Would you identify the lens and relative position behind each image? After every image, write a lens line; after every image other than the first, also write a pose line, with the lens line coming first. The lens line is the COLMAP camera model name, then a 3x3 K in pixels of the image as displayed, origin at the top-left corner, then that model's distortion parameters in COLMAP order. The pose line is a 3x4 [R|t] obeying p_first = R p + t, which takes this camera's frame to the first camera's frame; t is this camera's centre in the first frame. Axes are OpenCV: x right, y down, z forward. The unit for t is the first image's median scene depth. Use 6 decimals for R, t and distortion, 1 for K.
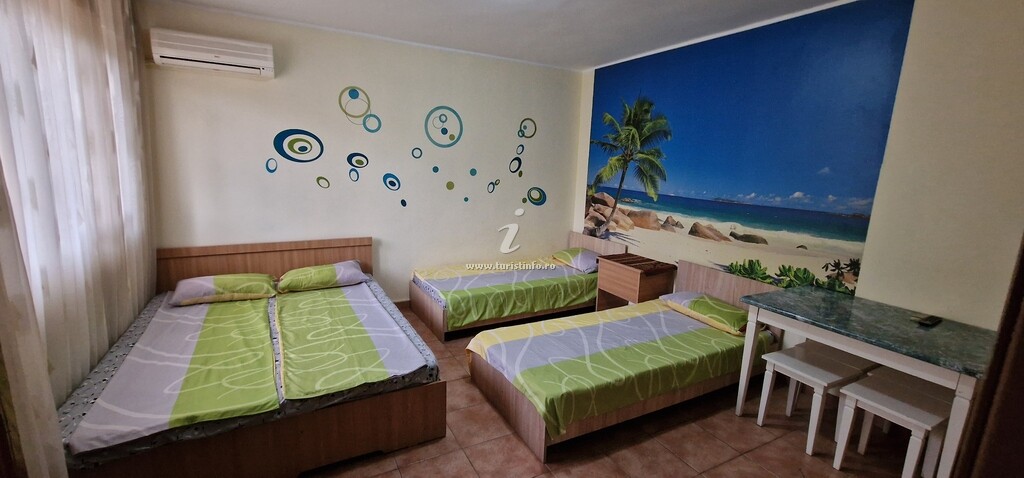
lens RADIAL K [[420.3, 0, 503.8], [0, 420.3, 235.4], [0, 0, 1]] dist [0.002796, -0.000009]
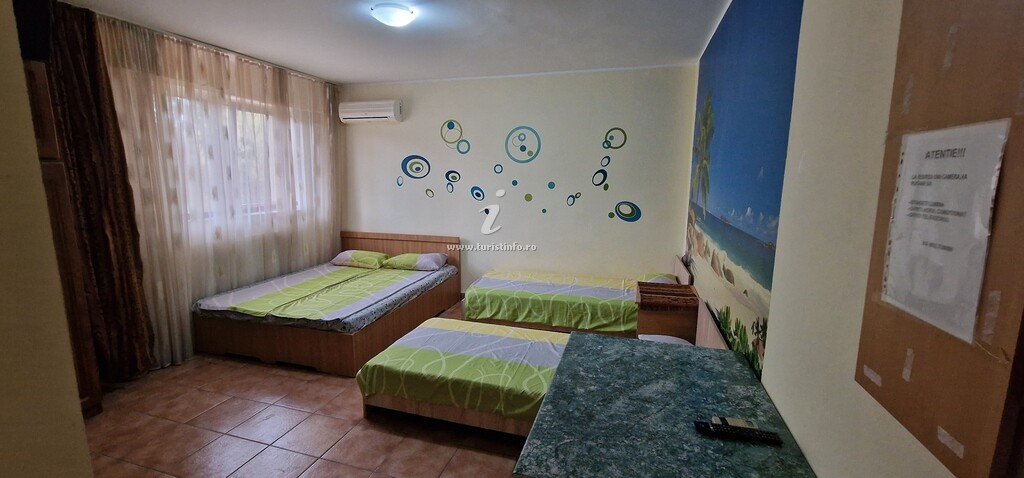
lens RADIAL K [[420.3, 0, 506.7], [0, 420.3, 238.1], [0, 0, 1]] dist [0.002796, -0.000009]
pose [[0.705418, 0.078322, -0.704451, 0.686170], [-0.107020, 0.994251, 0.003375, -0.013557], [0.700666, 0.073010, 0.709744, 0.220045]]
